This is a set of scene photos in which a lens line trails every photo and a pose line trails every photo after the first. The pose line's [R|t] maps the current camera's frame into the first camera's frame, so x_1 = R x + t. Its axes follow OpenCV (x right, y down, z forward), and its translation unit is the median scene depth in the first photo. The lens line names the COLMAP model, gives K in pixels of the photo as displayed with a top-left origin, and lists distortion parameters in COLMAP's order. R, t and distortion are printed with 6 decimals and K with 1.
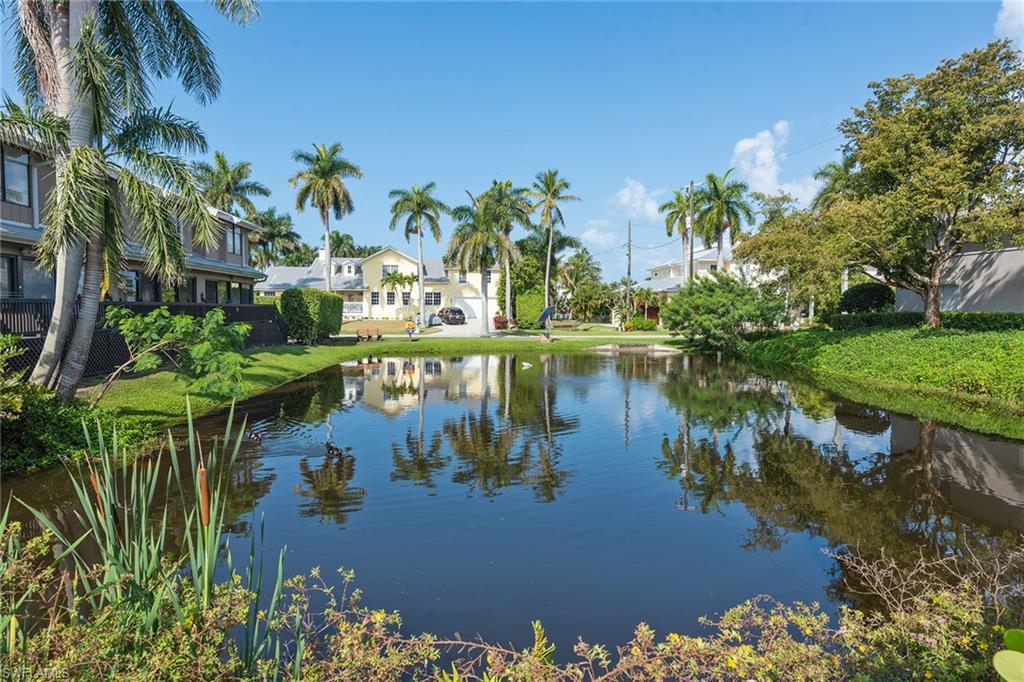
lens RADIAL K [[628.2, 0, 512.0], [0, 628.2, 341.0], [0, 0, 1]] dist [0.007490, 0.000139]
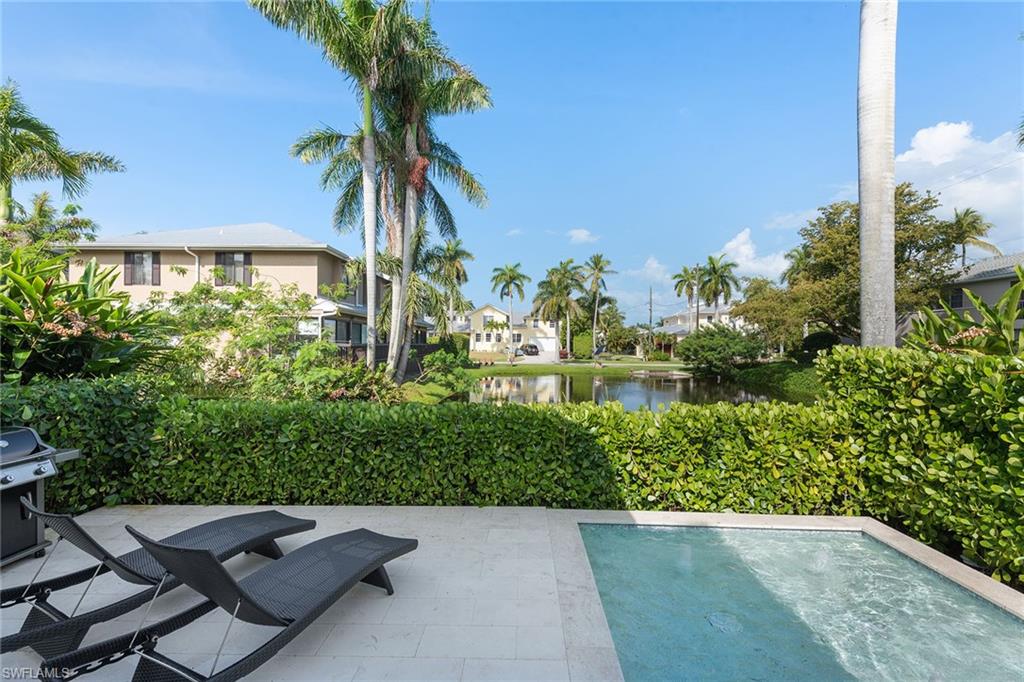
lens RADIAL K [[453.8, 0, 502.5], [0, 453.8, 346.7], [0, 0, 1]] dist [-0.000489, 0.000056]
pose [[0.994262, 0.007991, -0.106671, -0.047714], [-0.012486, 0.999059, -0.041535, -0.001048], [0.106239, 0.042629, 0.993426, -0.096784]]
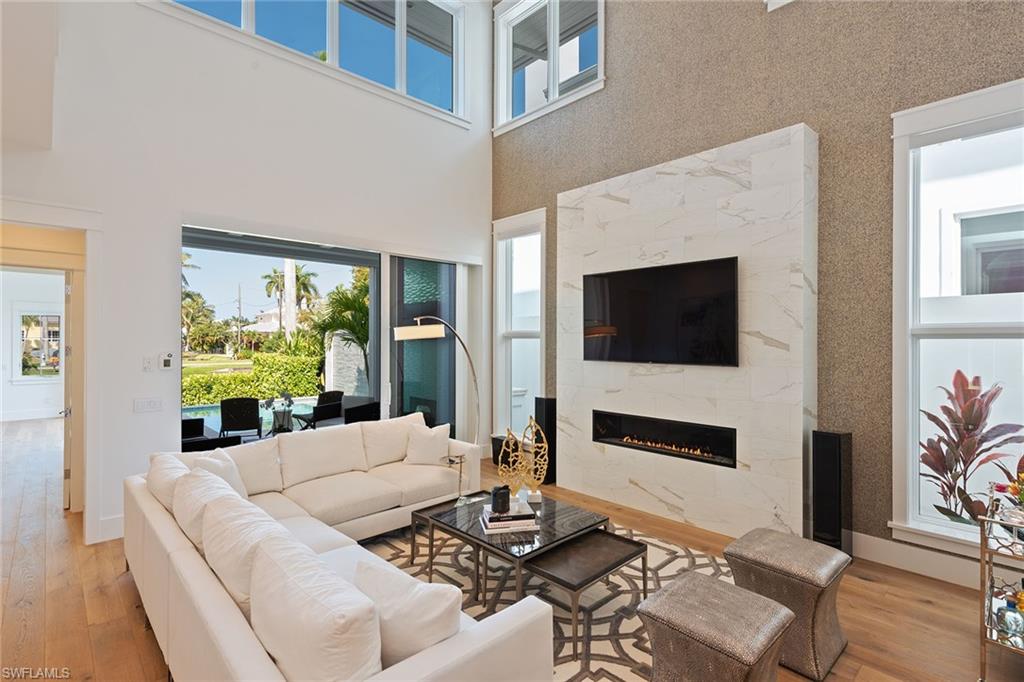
lens RADIAL K [[512.8, 0, 512.0], [0, 512.8, 341.0], [0, 0, 1]] dist [0.023734, 0.000013]
pose [[0.784735, 0.000678, 0.619831, -0.064195], [0.028418, 0.998908, -0.037072, 0.003489], [-0.619180, 0.046706, 0.783859, -0.346376]]
